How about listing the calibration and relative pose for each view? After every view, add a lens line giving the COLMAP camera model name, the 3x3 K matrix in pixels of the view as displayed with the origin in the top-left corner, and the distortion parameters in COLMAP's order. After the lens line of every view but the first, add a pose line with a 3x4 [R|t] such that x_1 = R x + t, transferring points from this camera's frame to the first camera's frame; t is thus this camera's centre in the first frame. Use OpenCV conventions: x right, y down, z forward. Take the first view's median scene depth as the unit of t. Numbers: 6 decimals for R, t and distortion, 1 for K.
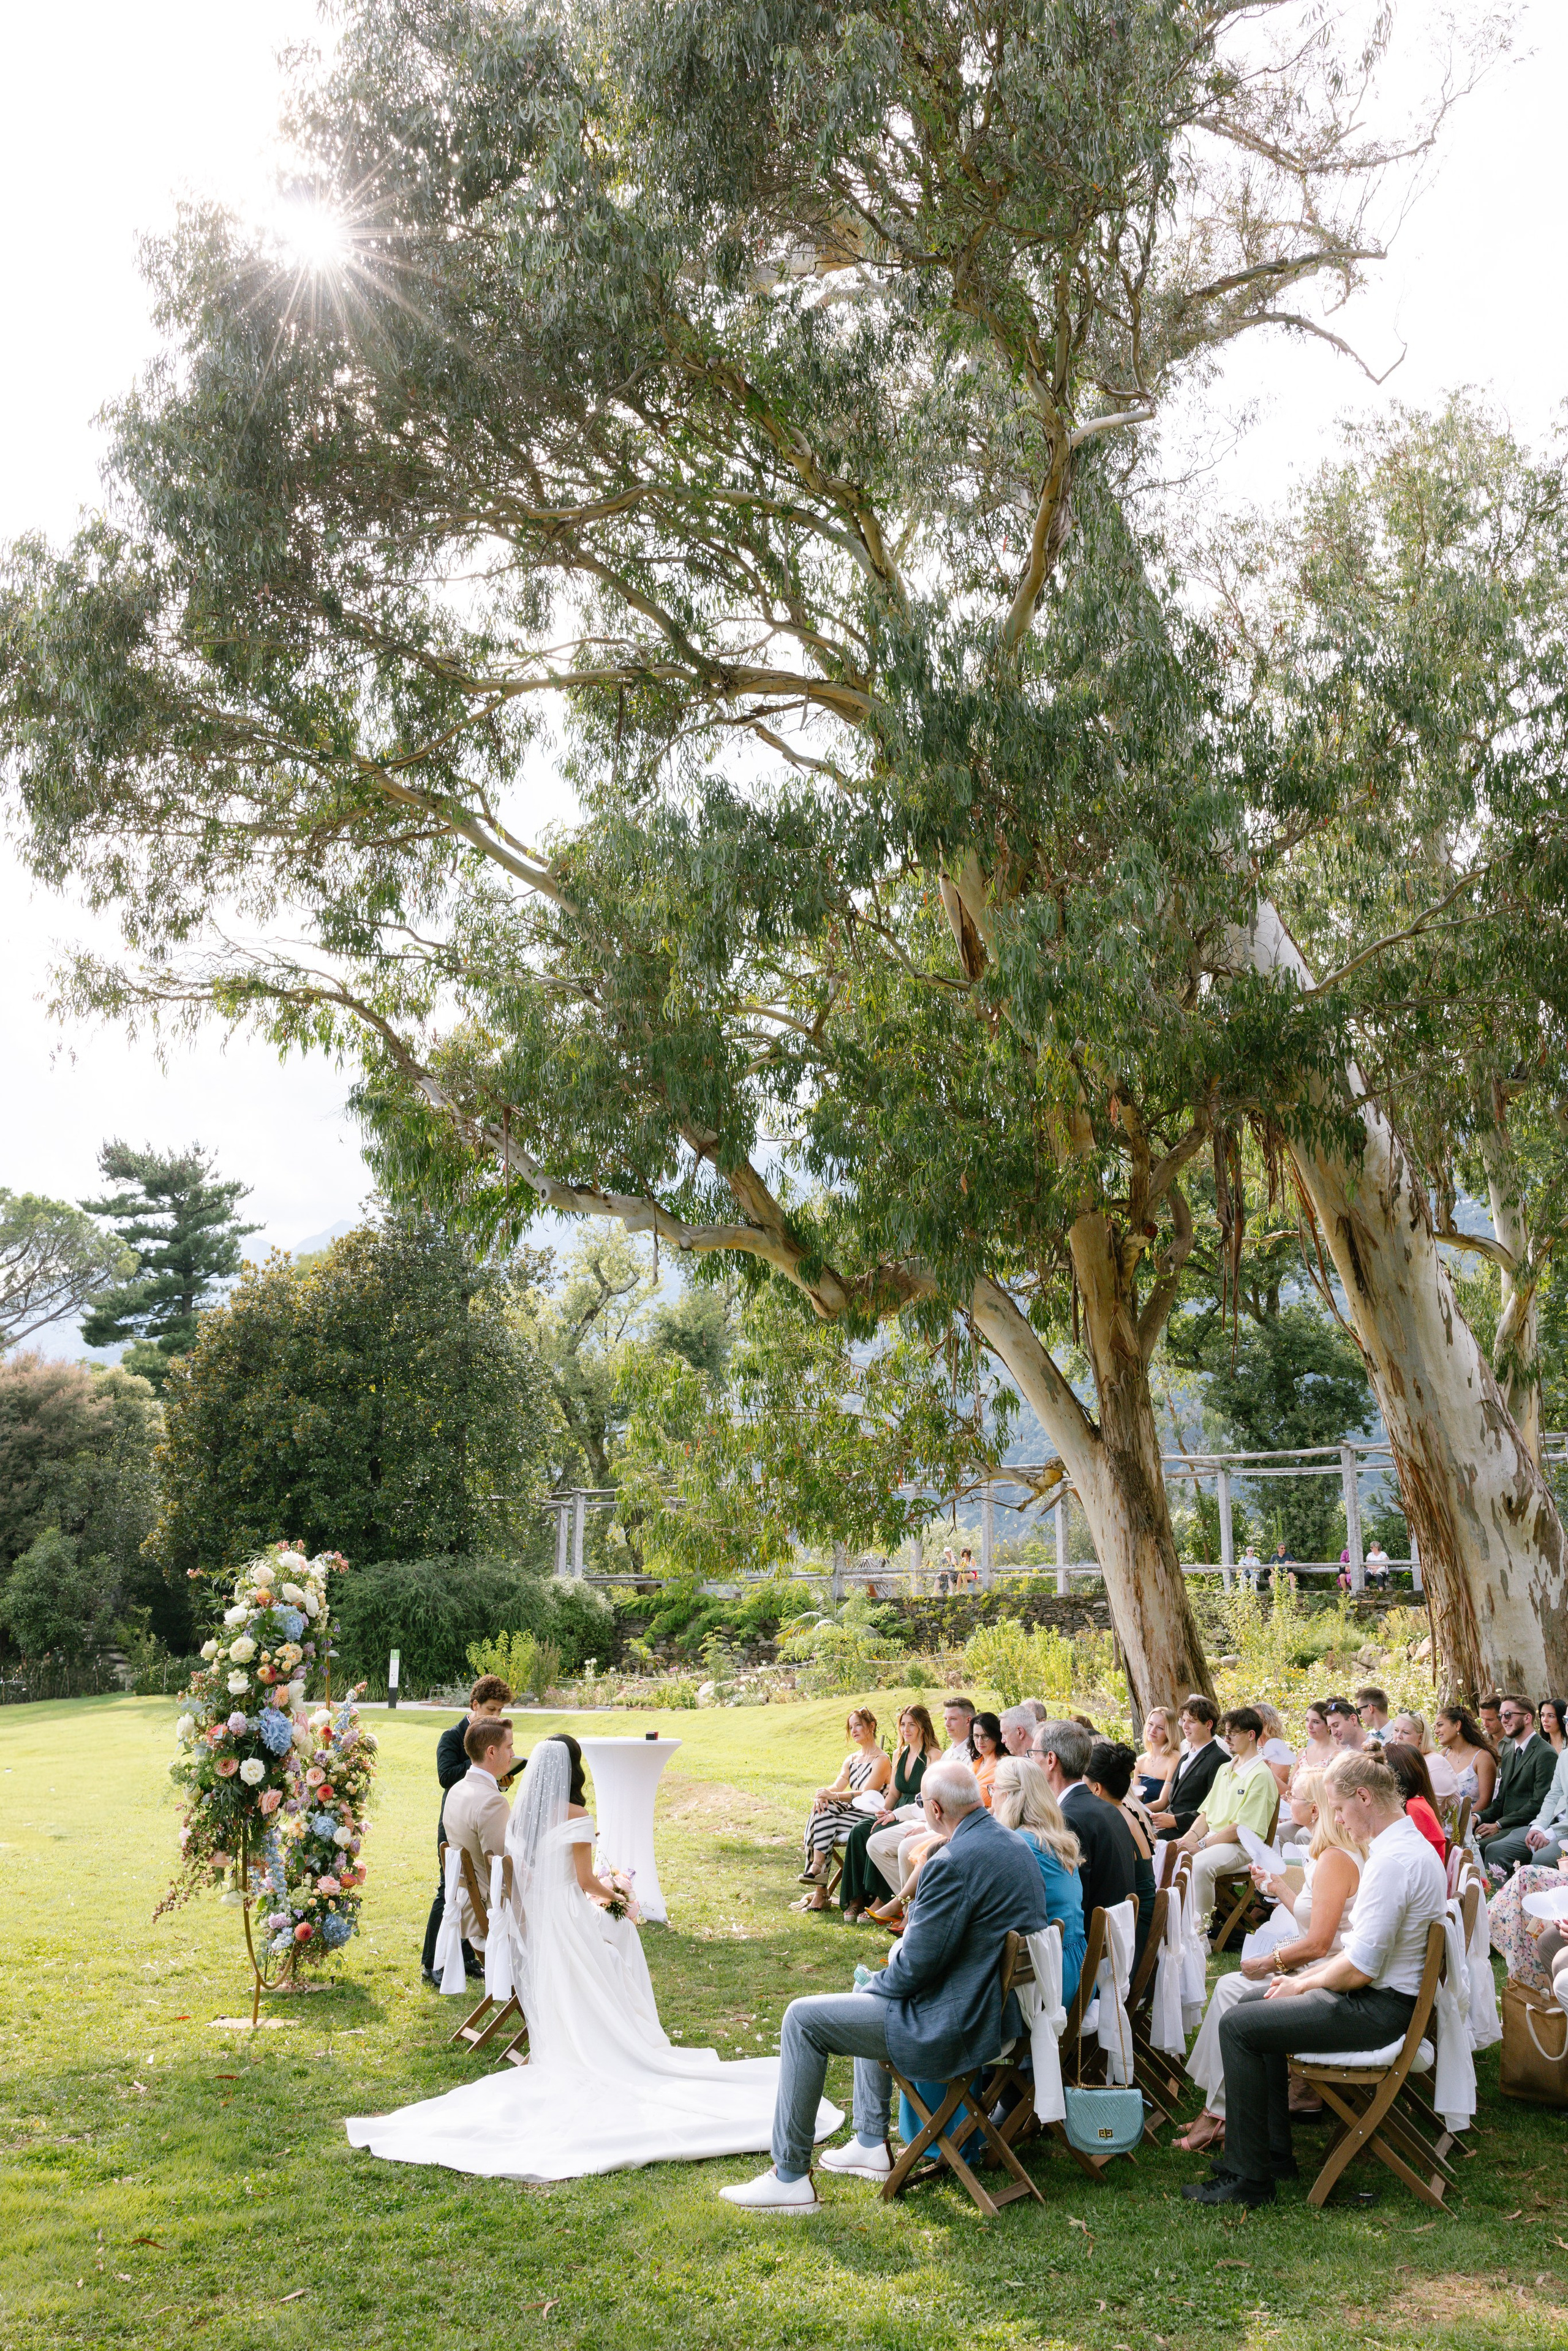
lens RADIAL K [[1874.0, 0, 767.4], [0, 1874.0, 1206.1], [0, 0, 1]] dist [0.005429, 0.000295]
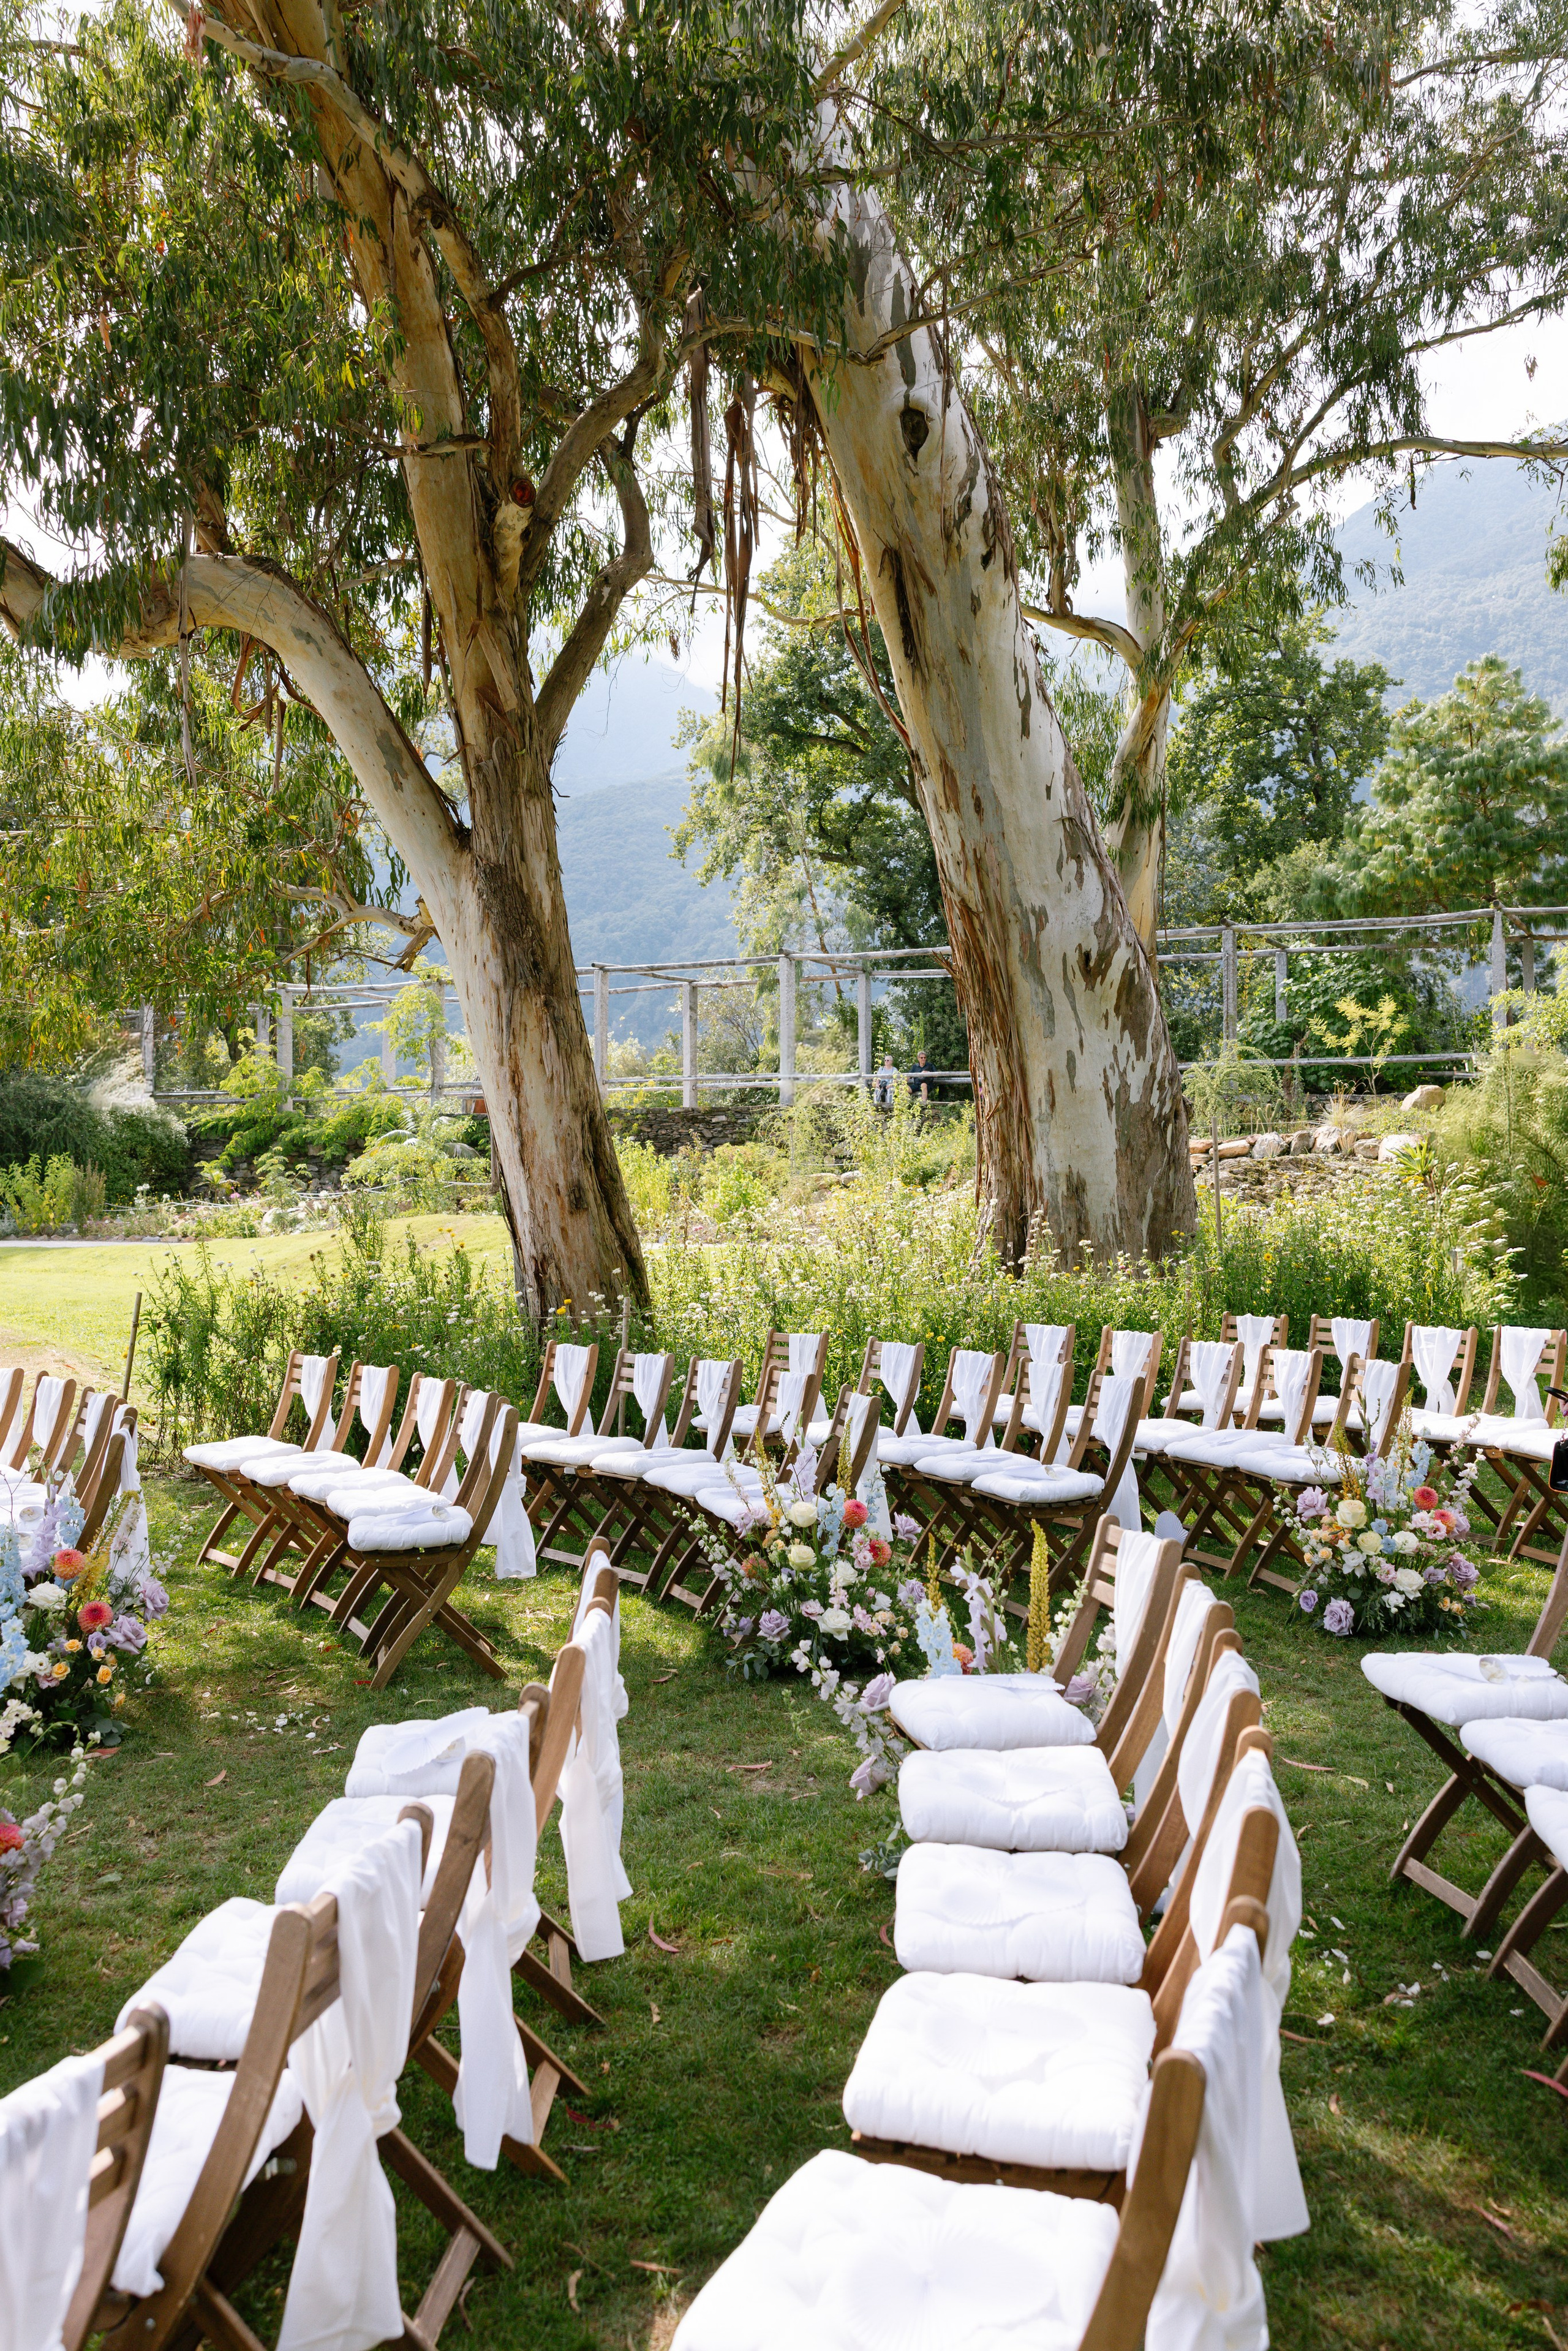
lens RADIAL K [[1874.0, 0, 767.4], [0, 1874.0, 1206.1], [0, 0, 1]] dist [0.005429, 0.000295]
pose [[0.989105, -0.014459, 0.146503, 0.158172], [-0.022381, 0.968828, 0.246721, 0.071004], [-0.145503, -0.247311, 0.957949, 0.287895]]
